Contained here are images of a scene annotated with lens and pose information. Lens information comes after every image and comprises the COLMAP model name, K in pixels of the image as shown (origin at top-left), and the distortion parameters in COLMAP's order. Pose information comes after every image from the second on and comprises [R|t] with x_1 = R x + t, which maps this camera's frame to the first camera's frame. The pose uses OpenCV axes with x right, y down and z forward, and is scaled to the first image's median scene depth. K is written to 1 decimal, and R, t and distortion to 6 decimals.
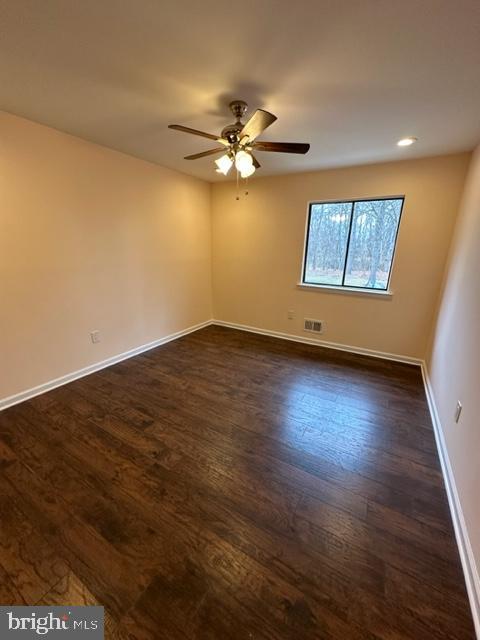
lens RADIAL K [[257.0, 0, 240.2], [0, 257.0, 320.4], [0, 0, 1]] dist [0.006599, -0.001011]
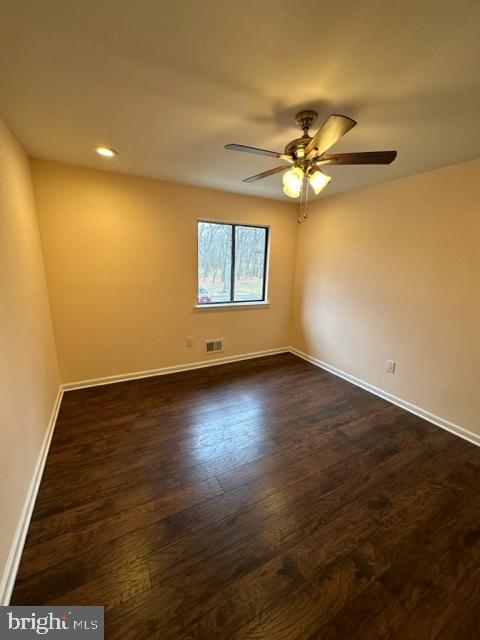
lens RADIAL K [[257.0, 0, 241.5], [0, 257.0, 320.8], [0, 0, 1]] dist [0.006599, -0.001011]
pose [[0.508566, -0.196050, 0.838406, -0.574721], [0.219212, 0.971128, 0.094114, -0.176862], [-0.832650, 0.135925, 0.536859, 0.481866]]
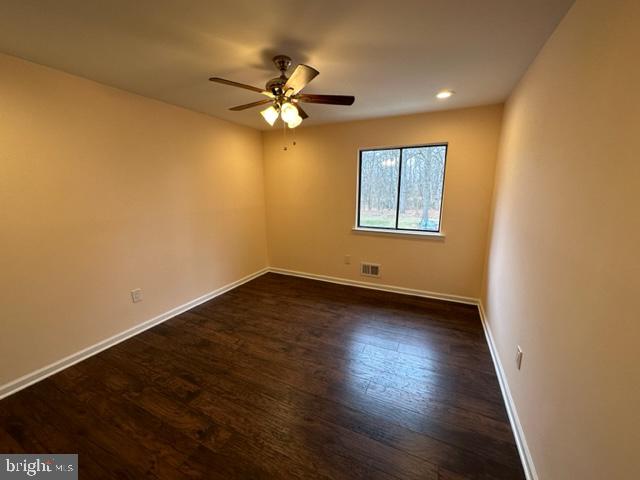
lens RADIAL K [[257.0, 0, 319.8], [0, 257.0, 241.1], [0, 0, 1]] dist [0.006599, -0.001011]
pose [[0.996005, -0.040783, 0.079438, 0.018142], [0.047092, 0.995742, -0.079244, -0.024769], [-0.075868, 0.082668, 0.993685, 0.027866]]
